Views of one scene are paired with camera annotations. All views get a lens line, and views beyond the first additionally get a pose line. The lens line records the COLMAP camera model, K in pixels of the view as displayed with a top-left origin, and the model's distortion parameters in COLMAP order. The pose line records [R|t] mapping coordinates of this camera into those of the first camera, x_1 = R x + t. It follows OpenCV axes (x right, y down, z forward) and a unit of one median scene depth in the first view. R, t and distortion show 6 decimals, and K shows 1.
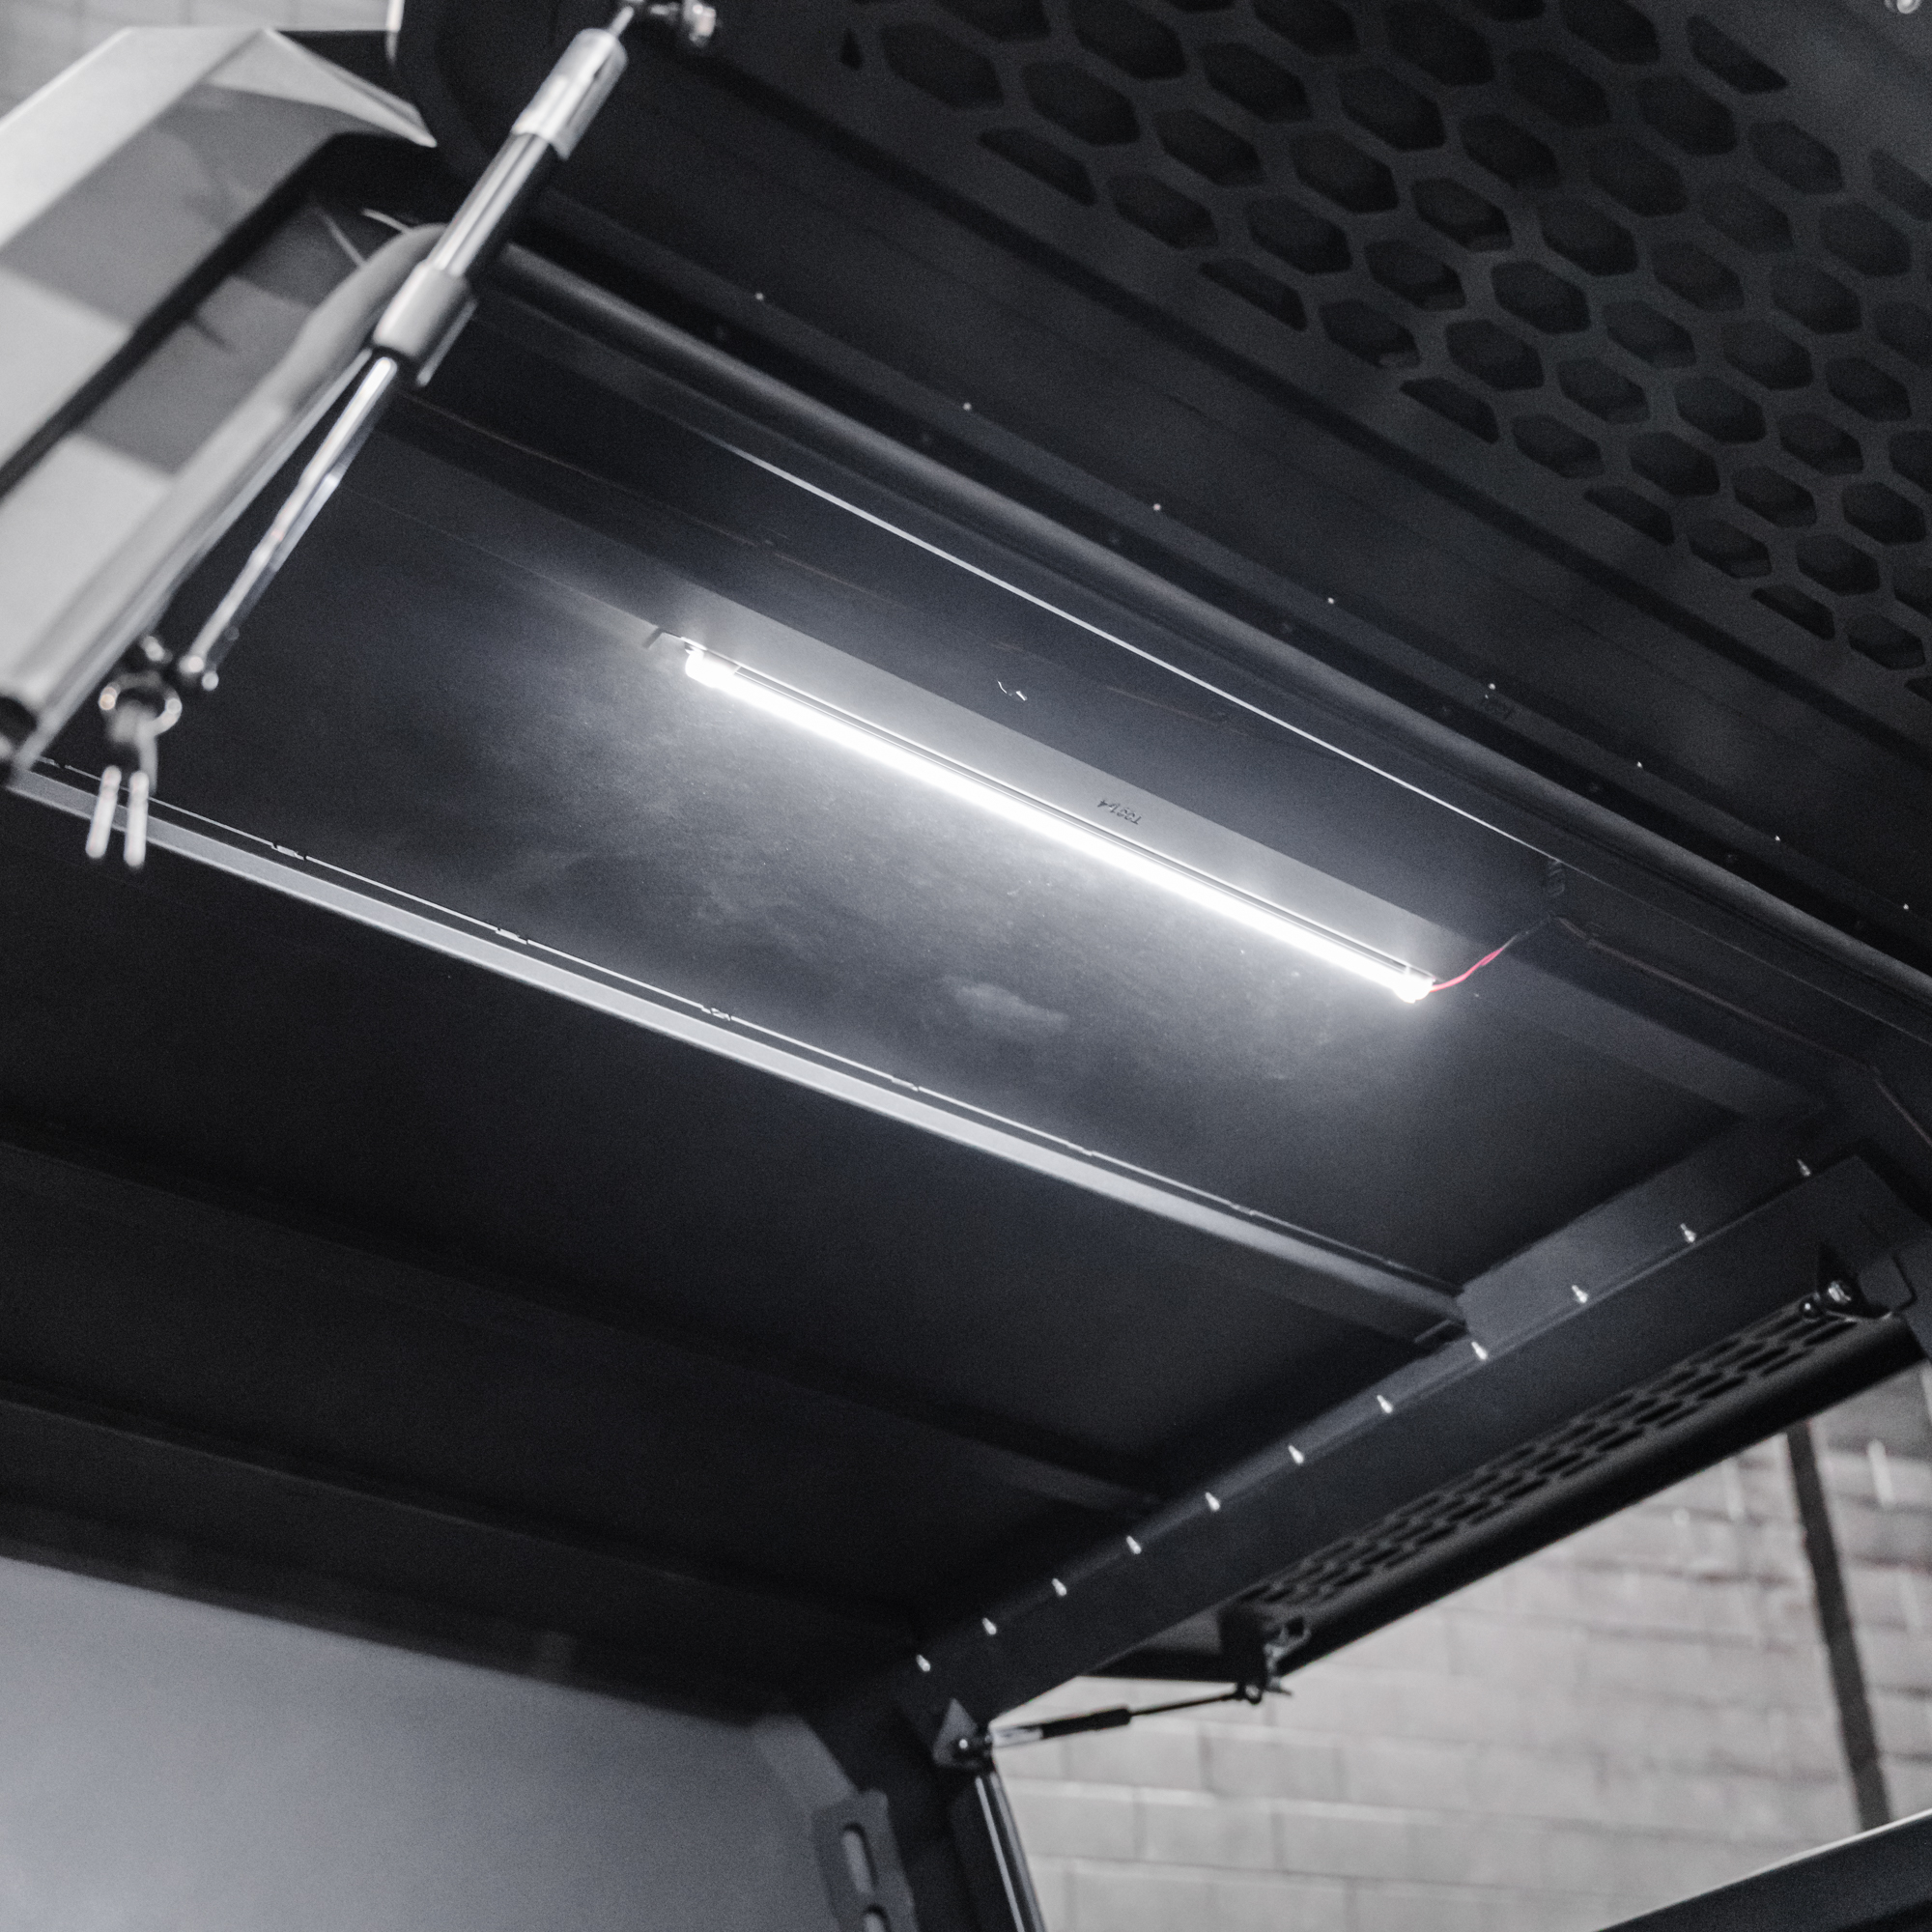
lens RADIAL K [[2739.5, 0, 966.0], [0, 2739.5, 966.0], [0, 0, 1]] dist [-0.002939, -0.008242]
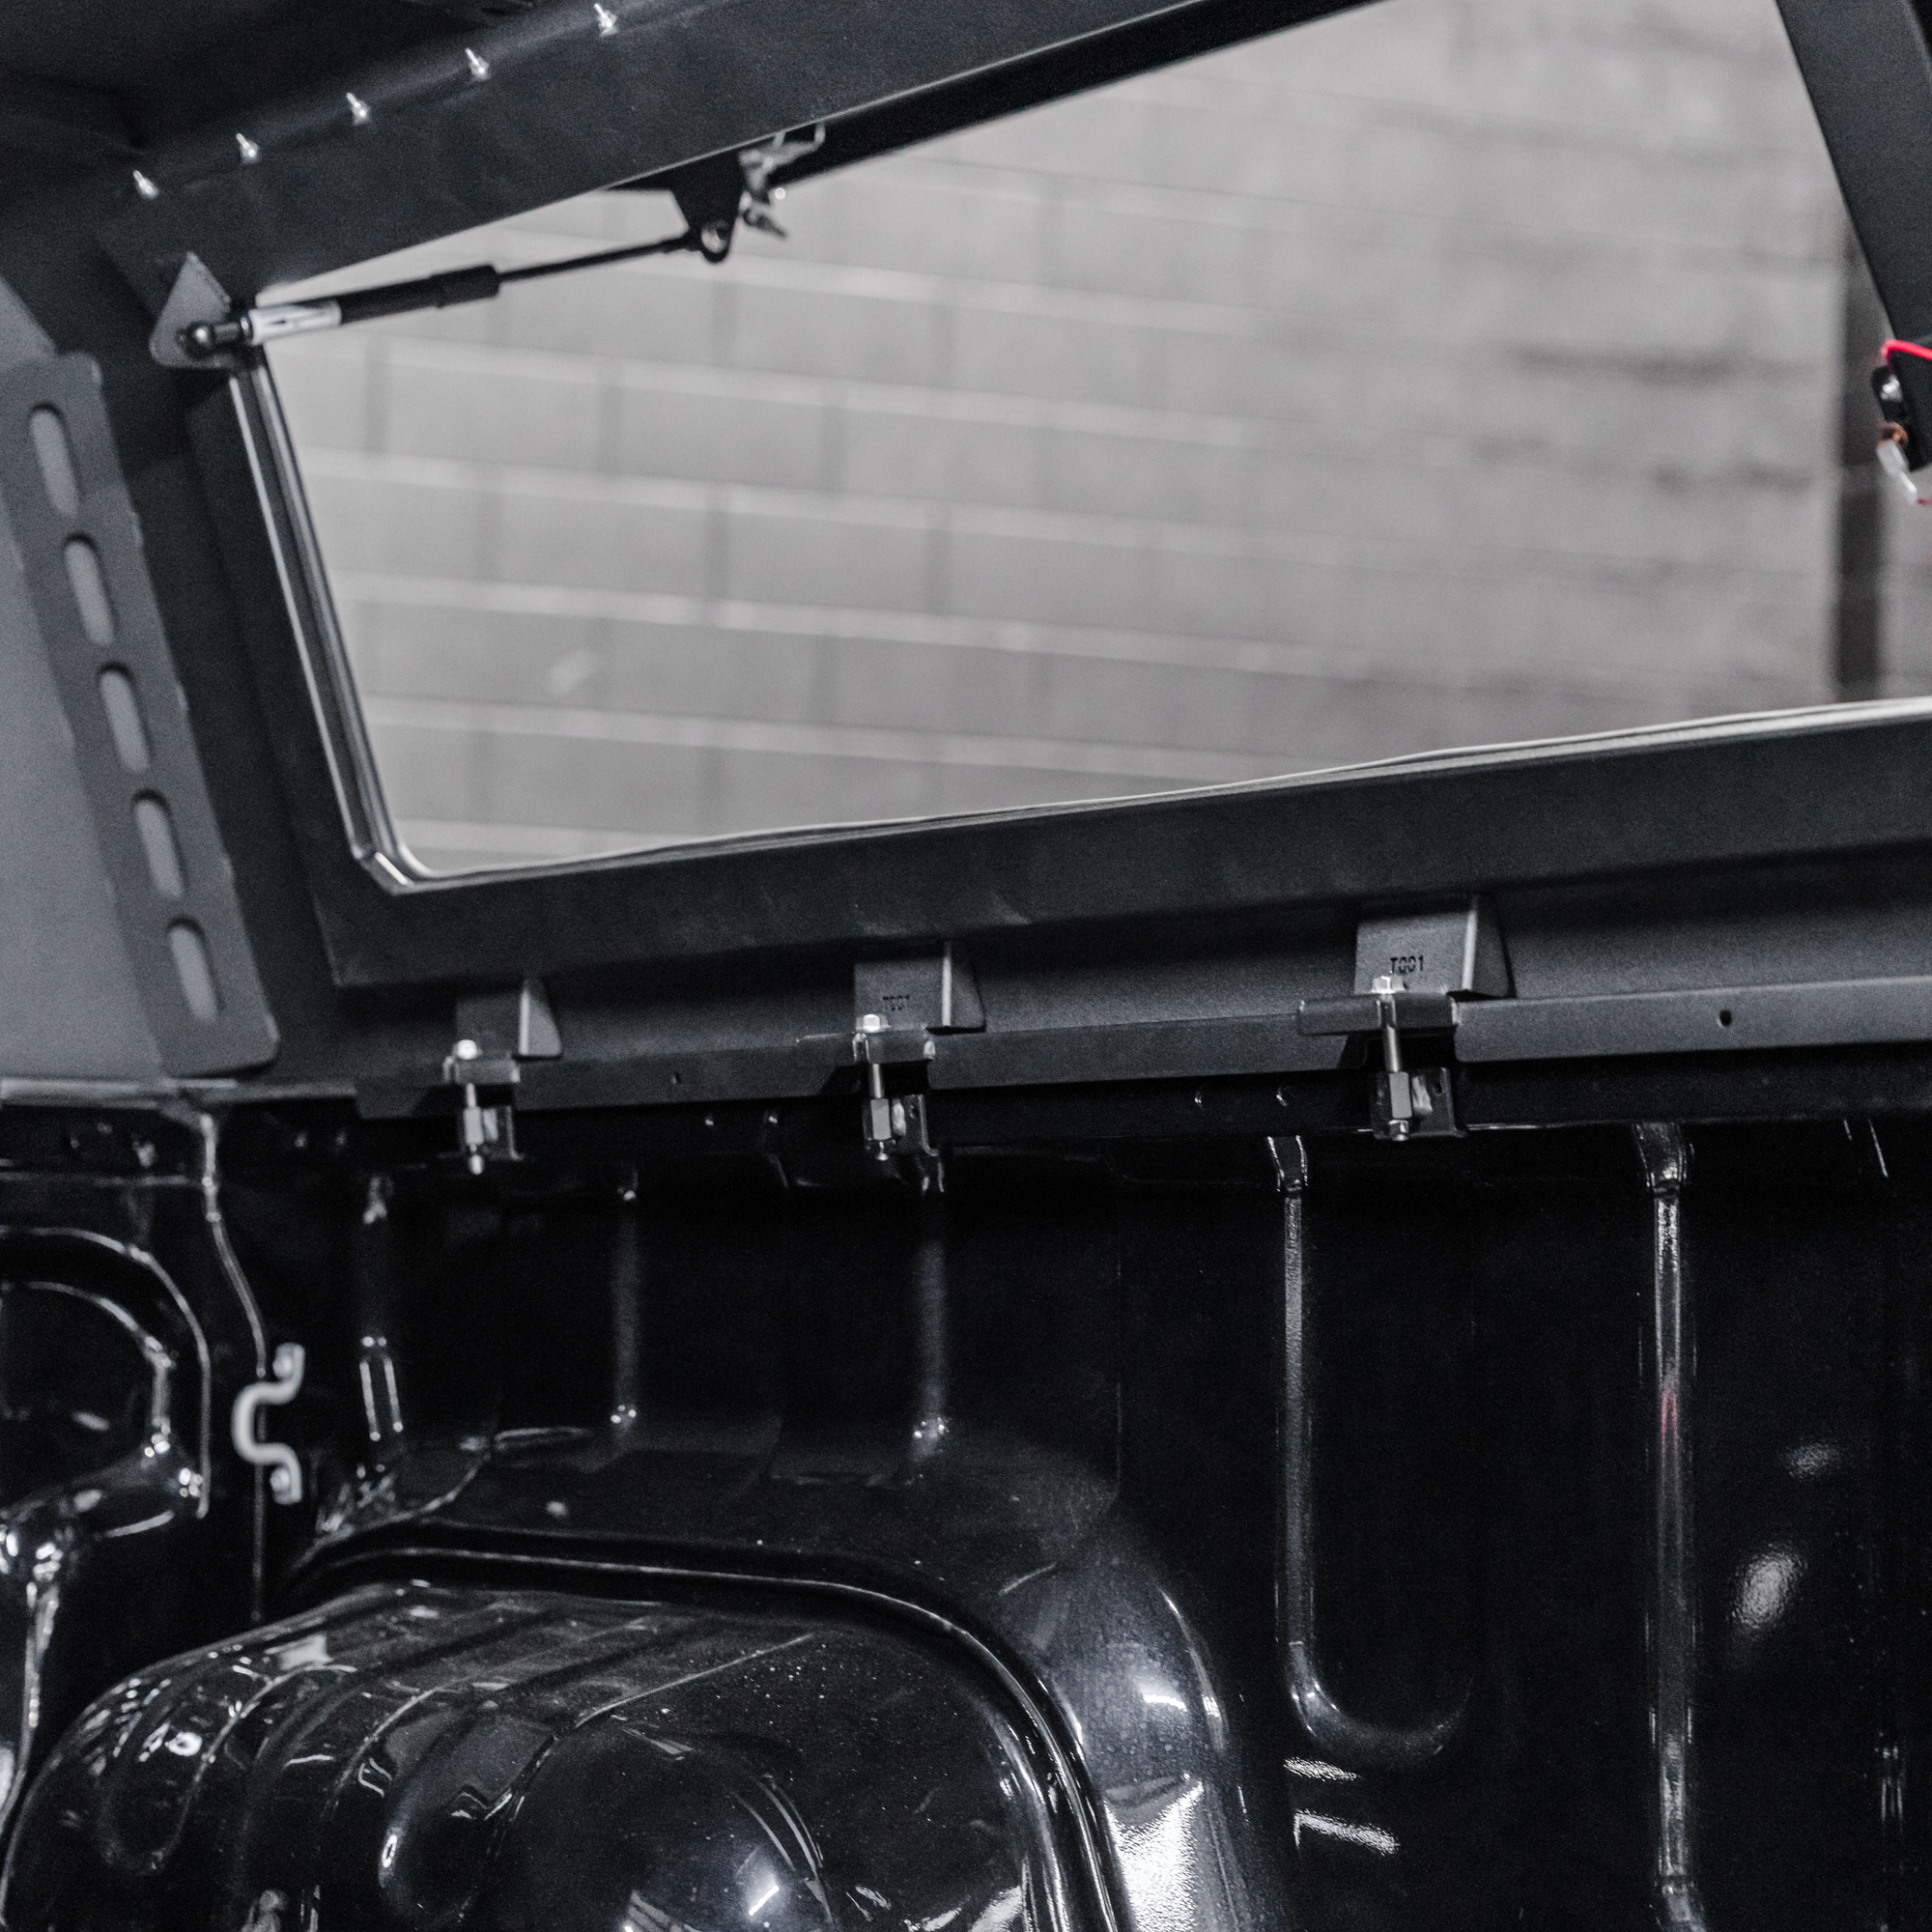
lens RADIAL K [[4341.1, 0, 966.0], [0, 4341.1, 966.0], [0, 0, 1]] dist [0.015587, 0.170754]
pose [[0.994198, 0.038633, 0.100383, 0.075198], [-0.085163, 0.852802, 0.515244, -0.102826], [-0.065701, -0.520804, 0.851144, 0.105616]]
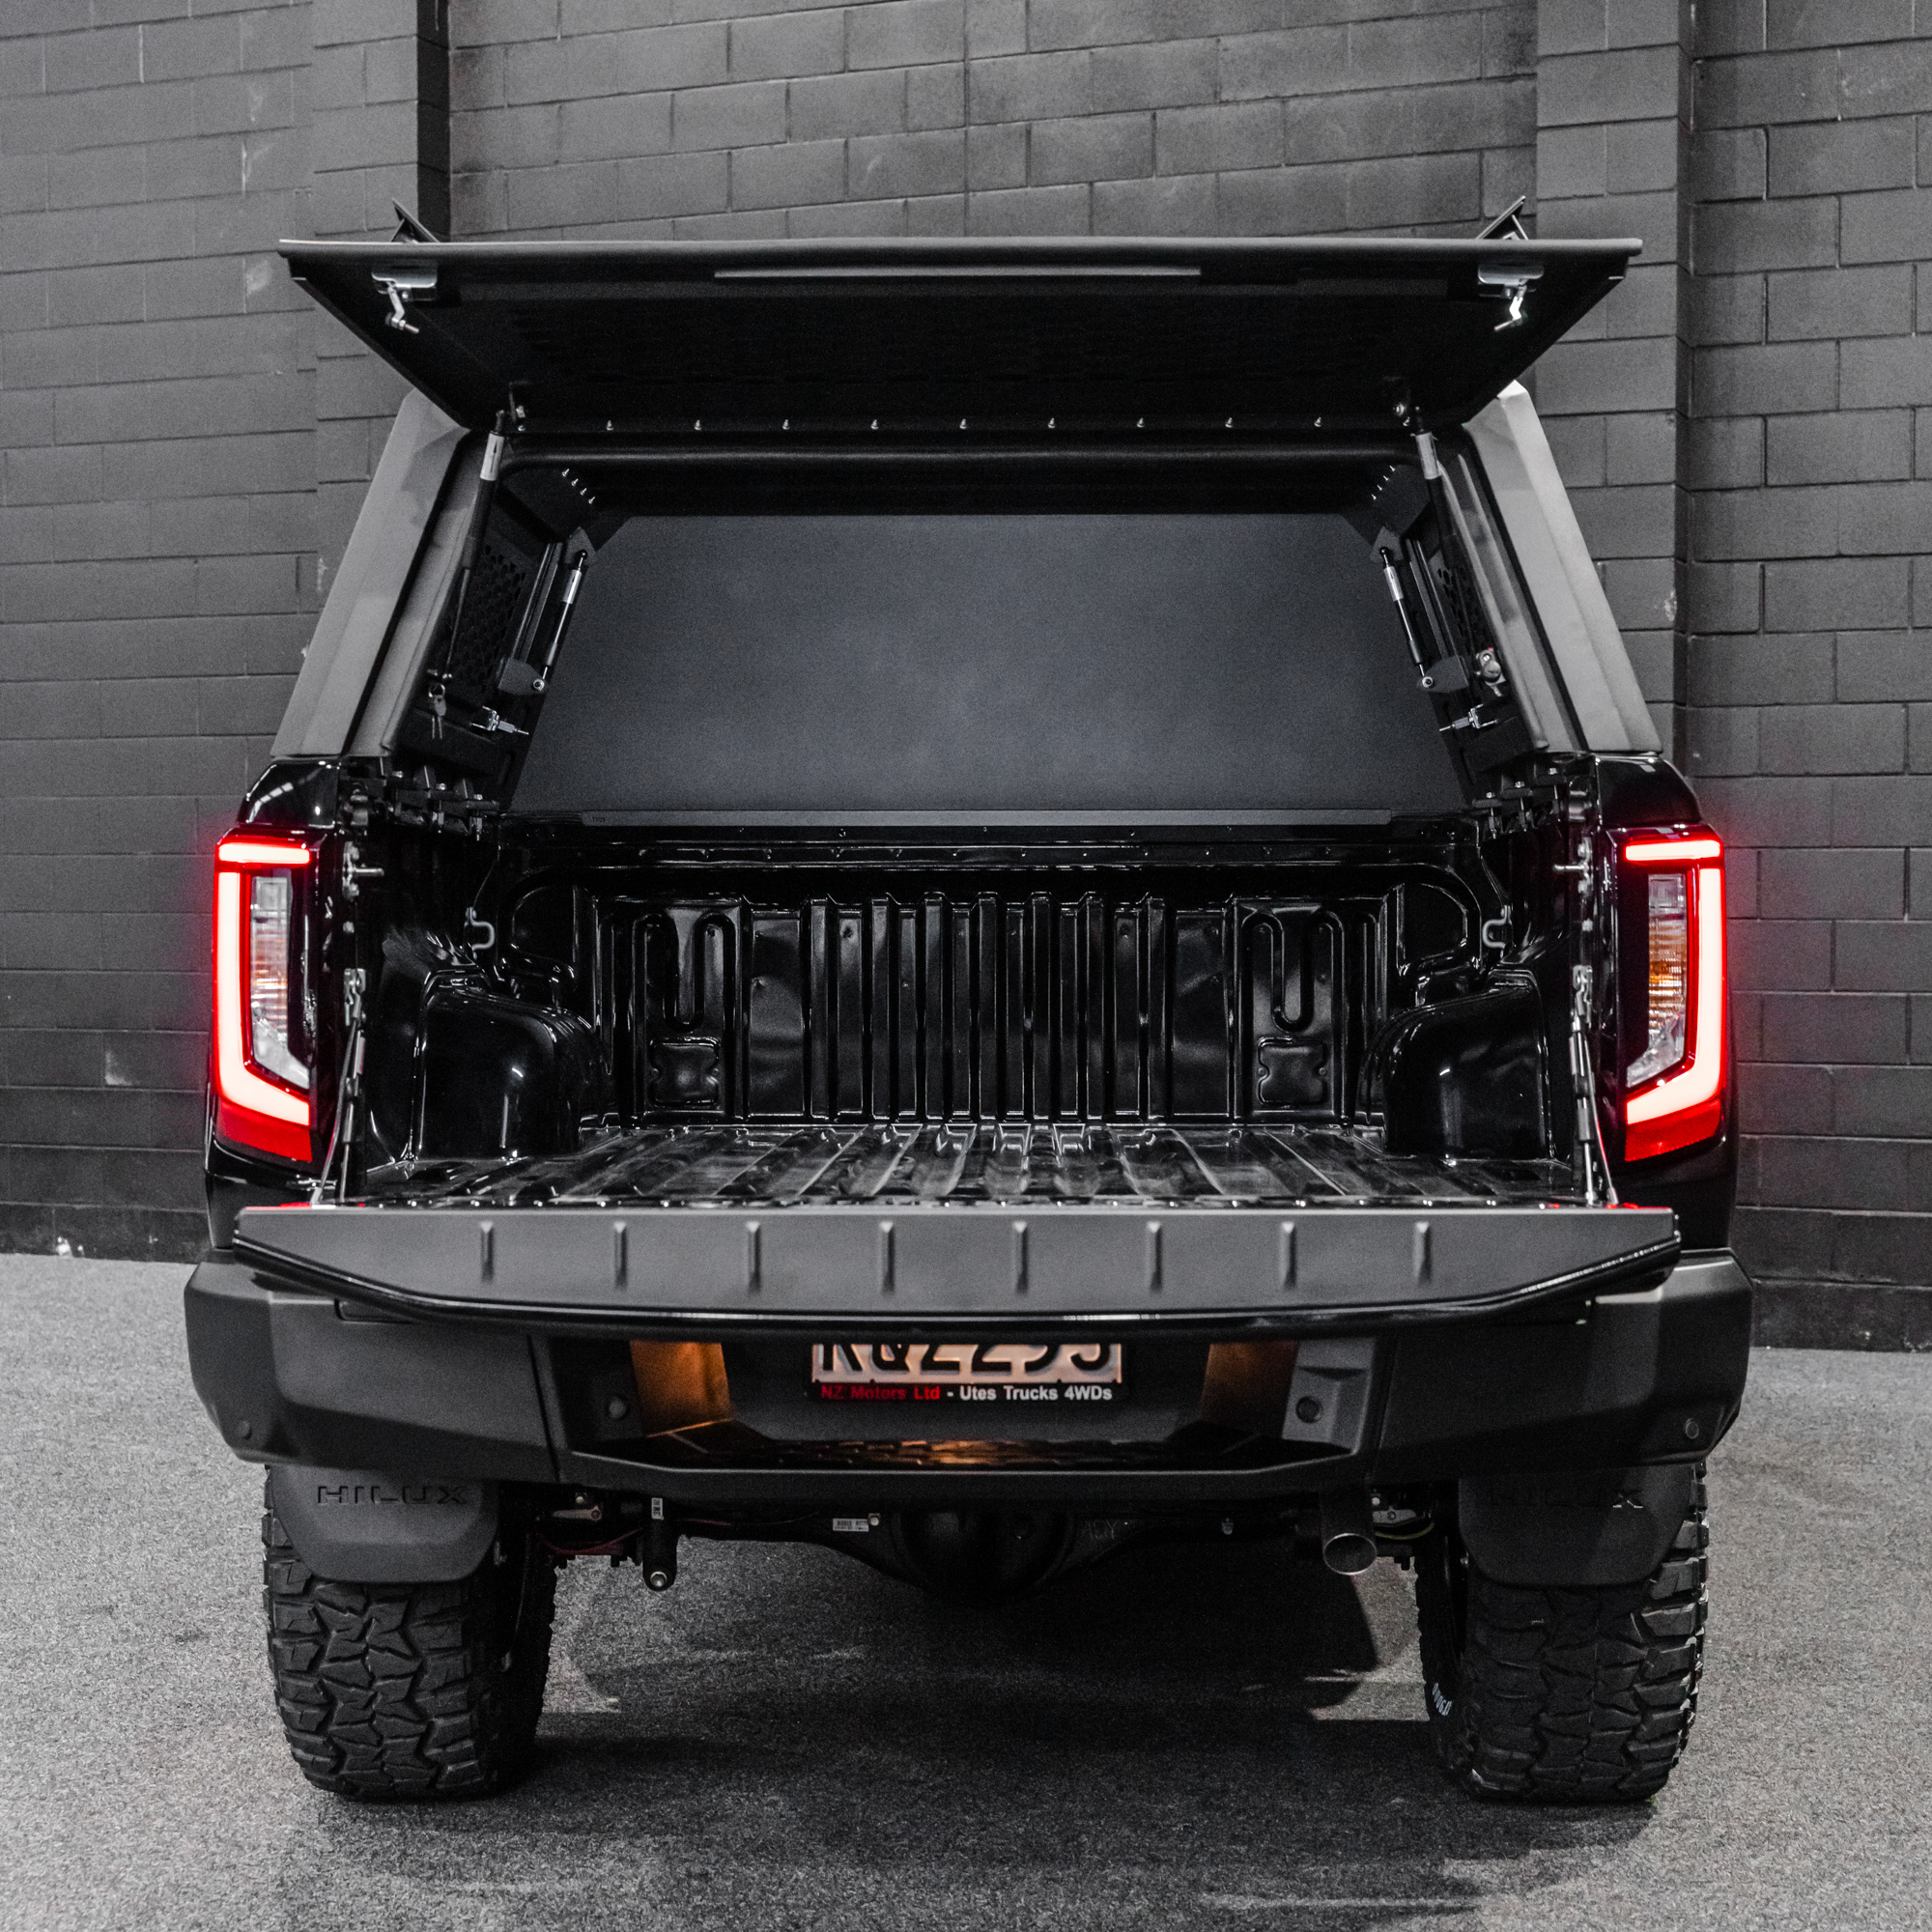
lens RADIAL K [[3419.2, 0, 967.8], [0, 3419.2, 1044.8], [0, 0, 1]] dist [-0.062579, 0.135836]
pose [[0.794828, 0.039981, -0.605517, 1.101938], [0.340400, 0.796681, 0.499427, -0.628569], [0.502371, -0.603076, 0.619615, -0.649165]]
